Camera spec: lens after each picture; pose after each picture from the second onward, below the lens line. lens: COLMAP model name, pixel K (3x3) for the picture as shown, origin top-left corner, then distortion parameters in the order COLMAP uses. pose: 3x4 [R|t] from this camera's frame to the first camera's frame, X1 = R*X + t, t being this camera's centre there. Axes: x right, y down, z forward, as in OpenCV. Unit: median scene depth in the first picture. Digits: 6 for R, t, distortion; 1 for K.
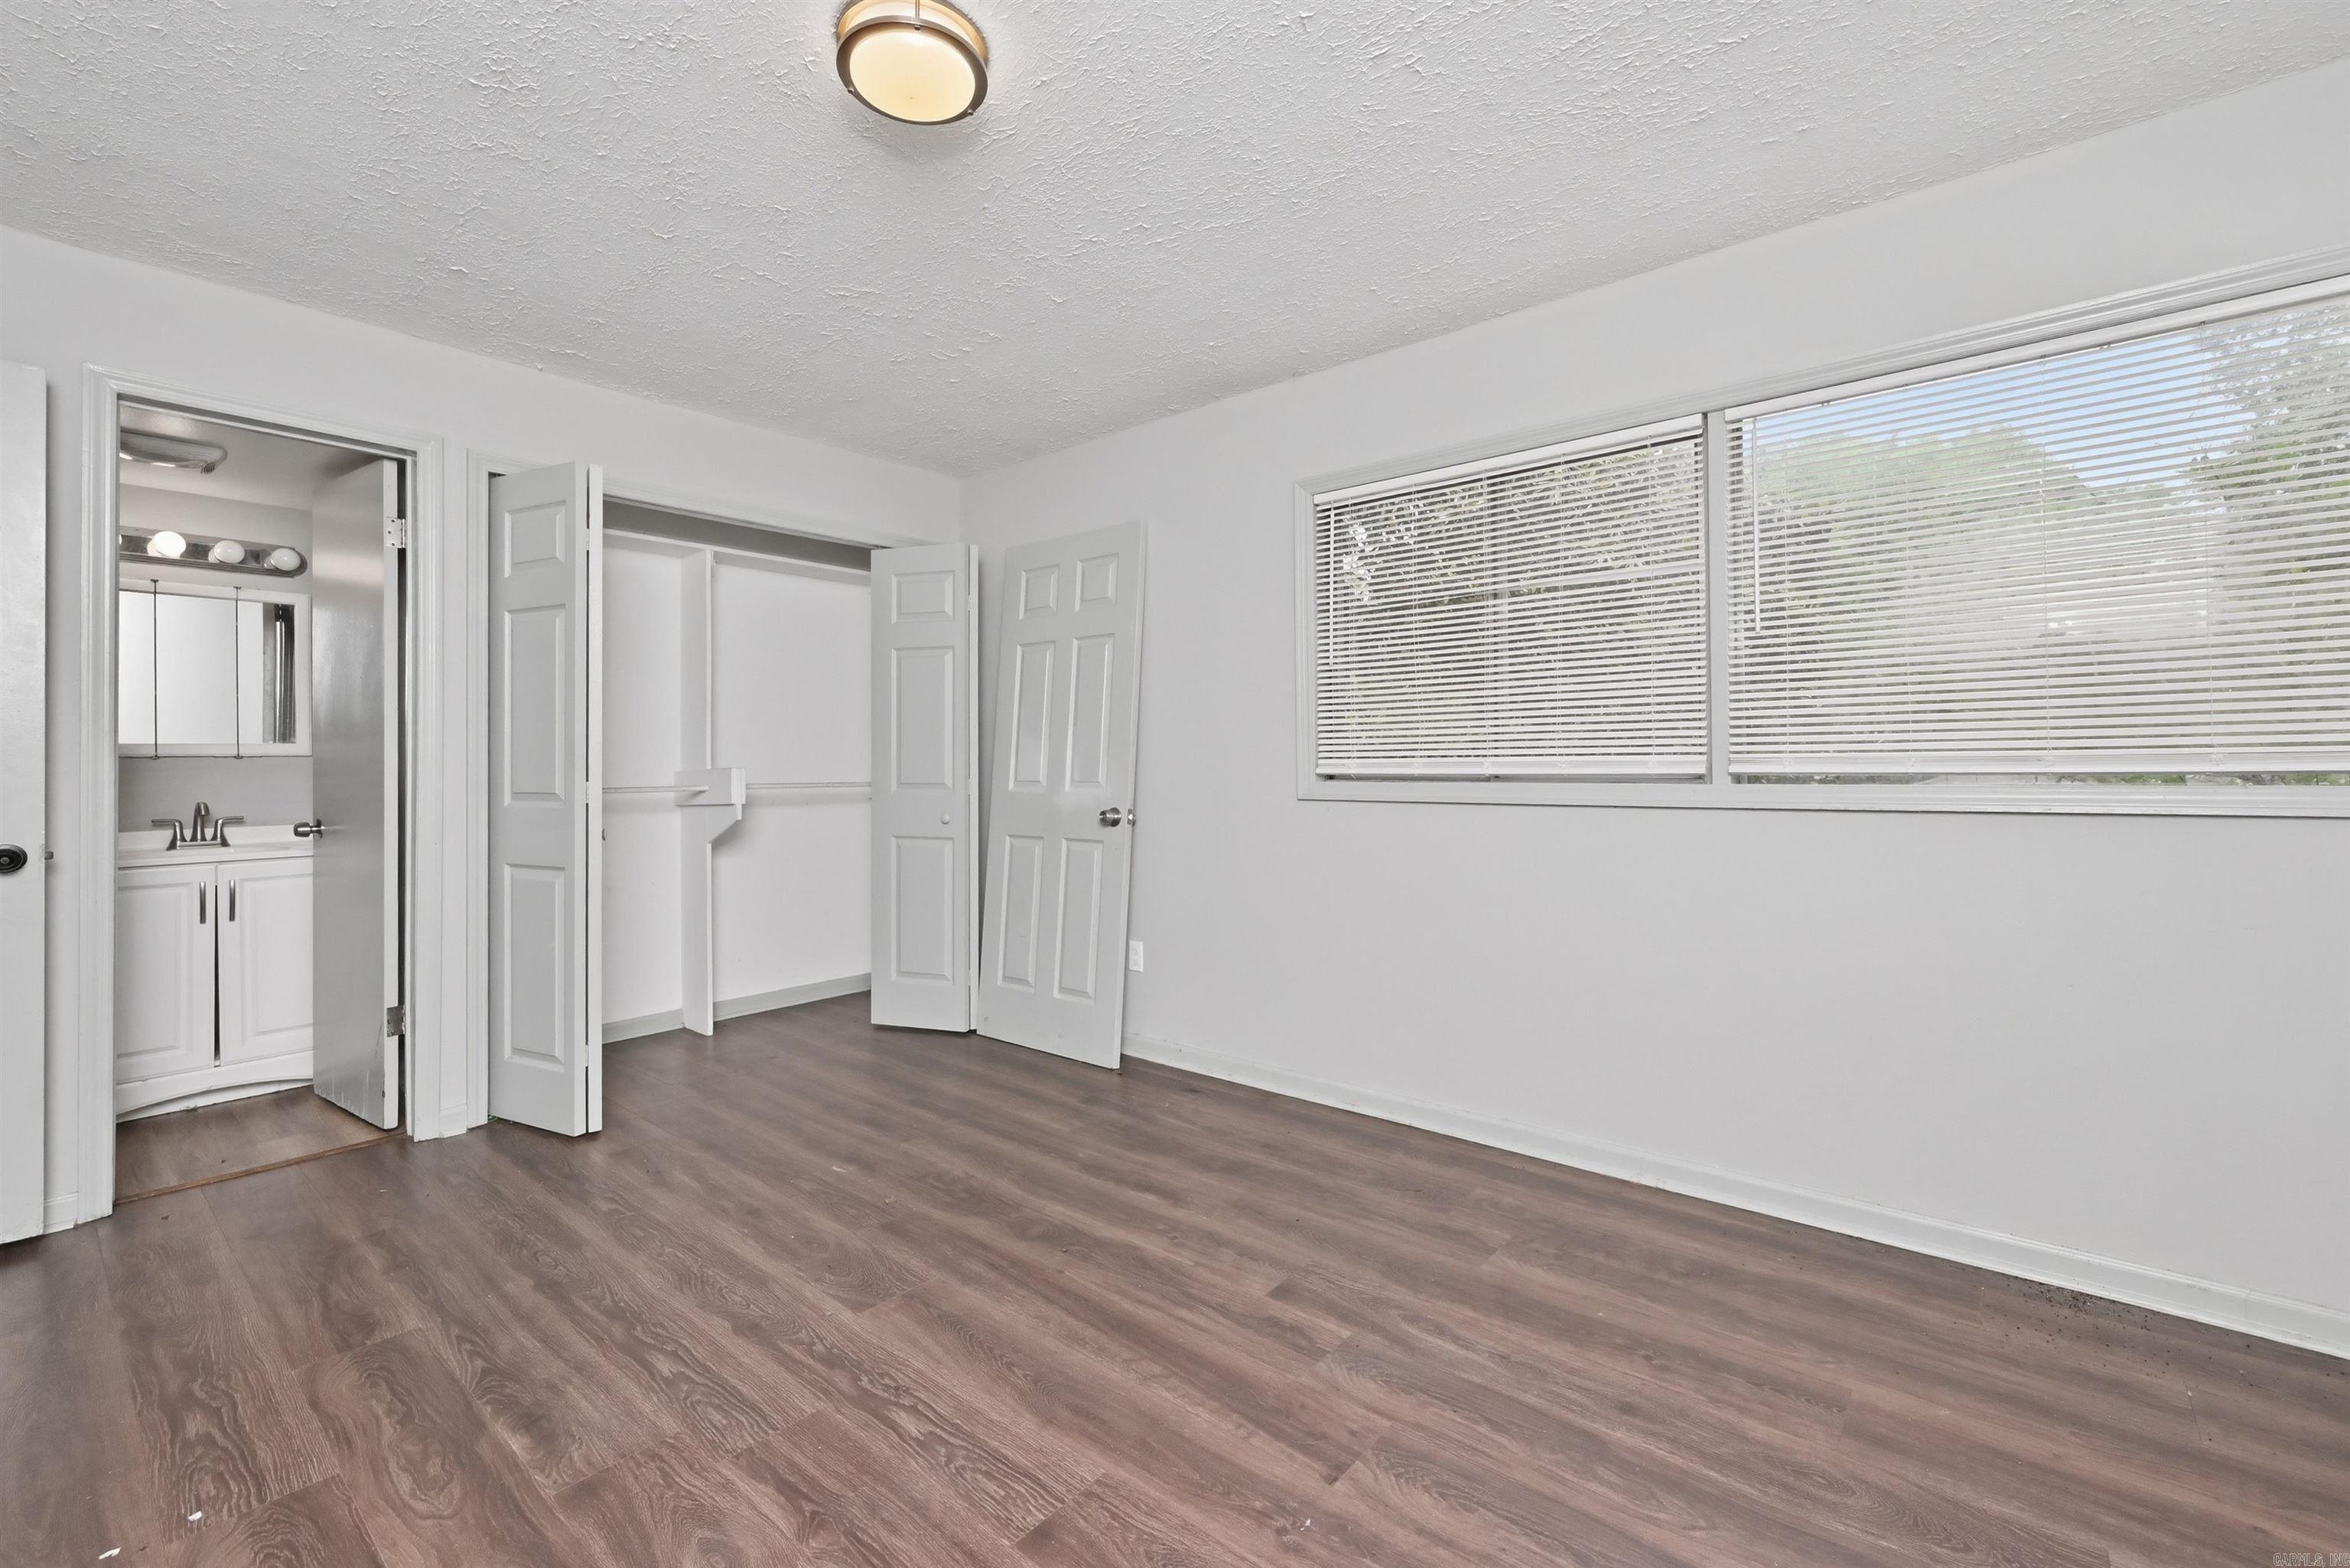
lens RADIAL K [[989.7, 0, 1163.0], [0, 989.7, 758.9], [0, 0, 1]] dist [-0.000474, -0.000262]
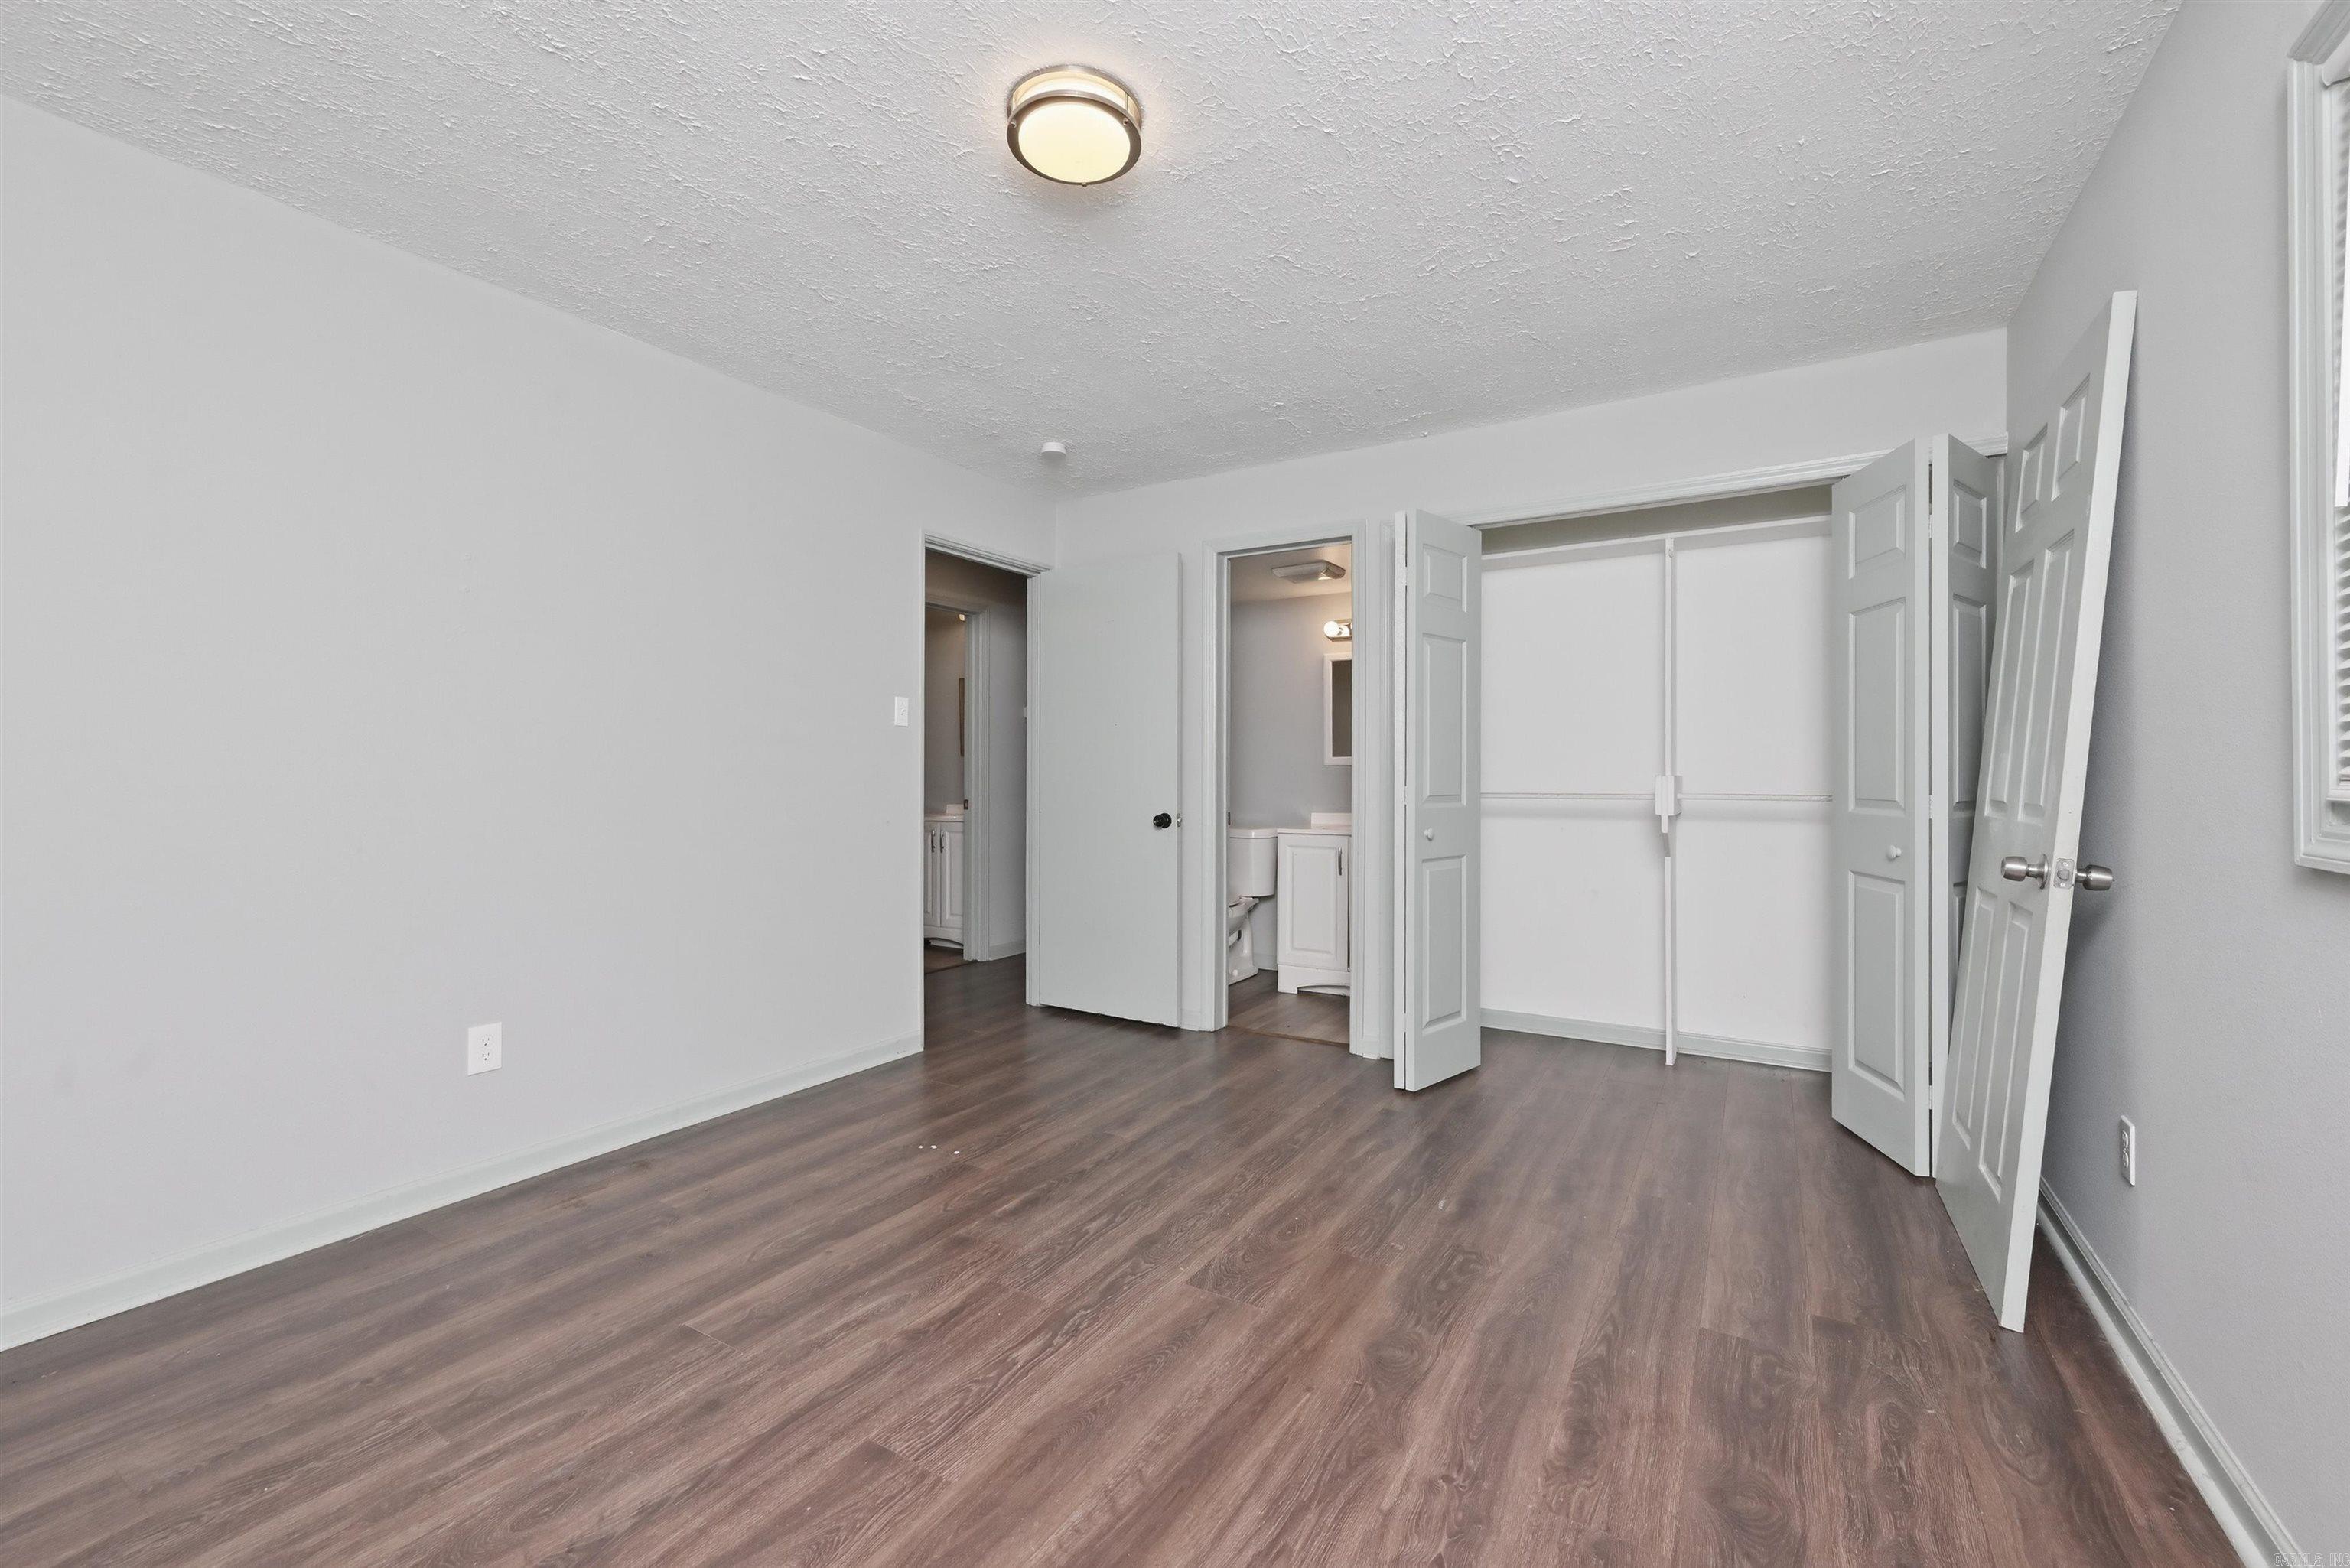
lens RADIAL K [[961.2, 0, 1185.3], [0, 961.2, 774.1], [0, 0, 1]] dist [-0.000671, -0.000268]
pose [[0.163805, 0.005656, -0.986476, 0.722987], [0.005113, 0.999965, 0.006582, -0.001491], [0.986479, -0.006122, 0.163771, 0.832710]]
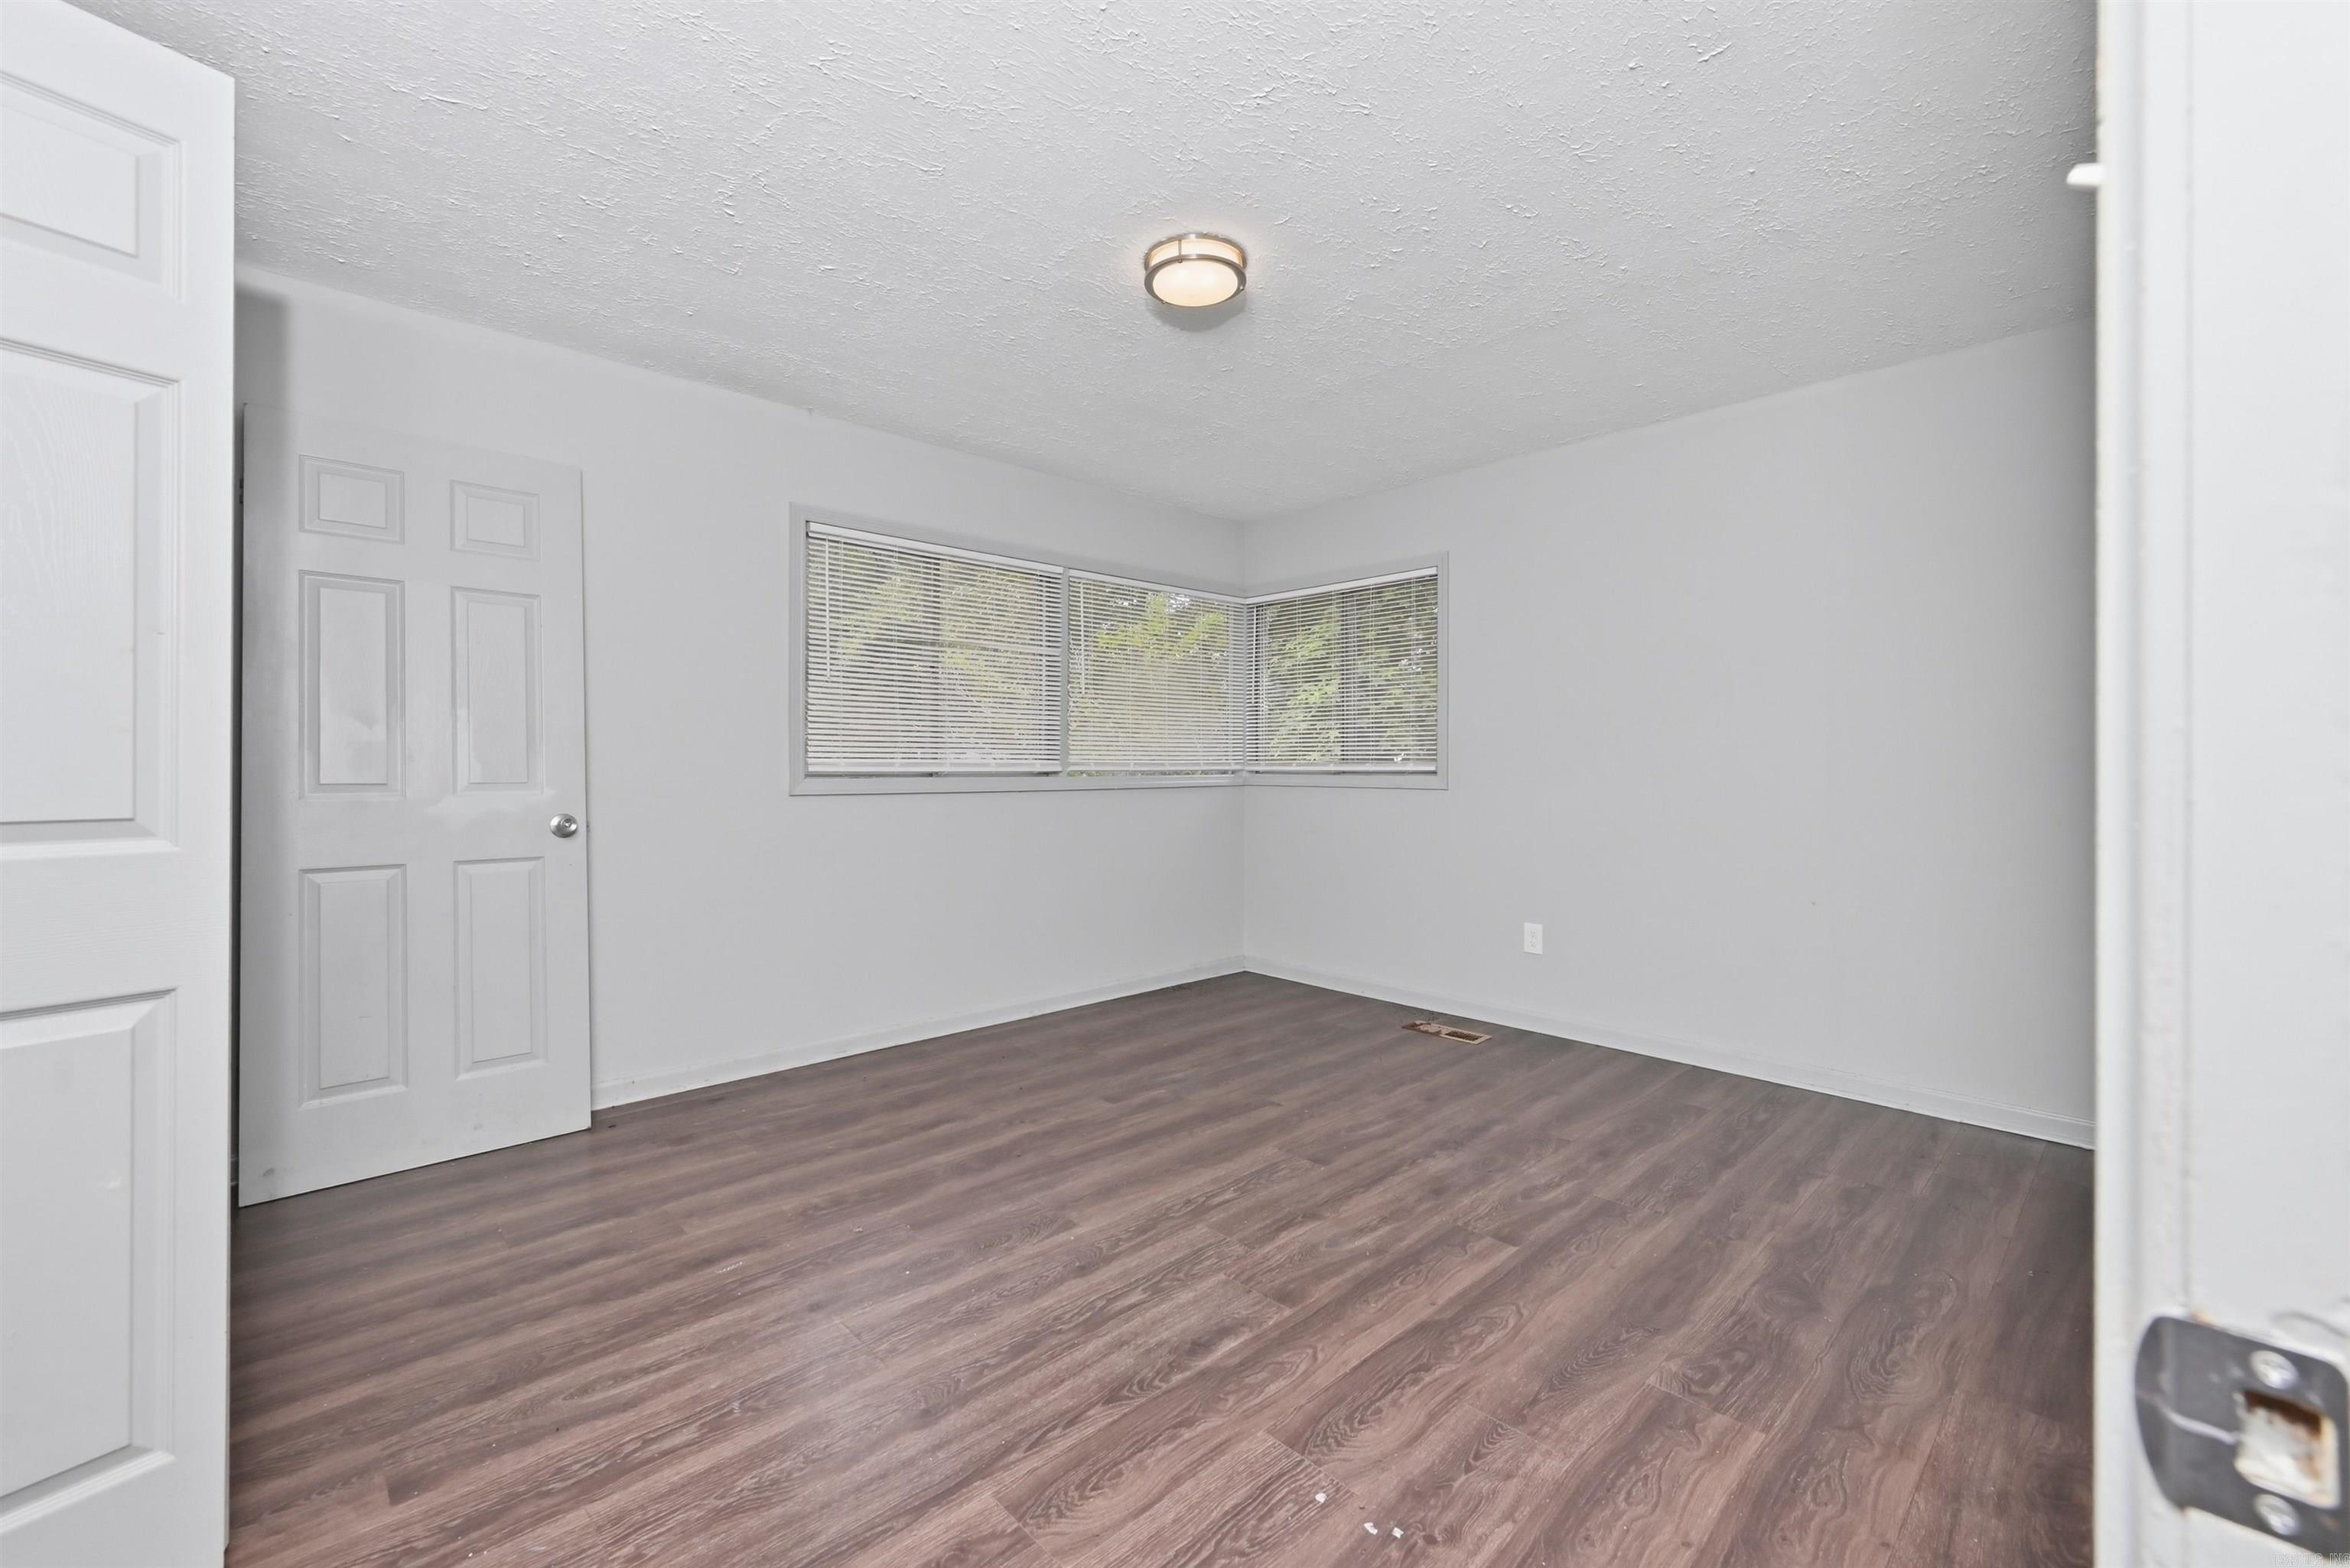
lens RADIAL K [[961.2, 0, 1185.3], [0, 961.2, 774.1], [0, 0, 1]] dist [-0.000671, -0.000268]
pose [[0.099772, -0.002095, 0.995008, -1.441956], [-0.013031, 0.999909, 0.003412, 0.013552], [-0.994925, -0.013306, 0.099736, 0.766125]]
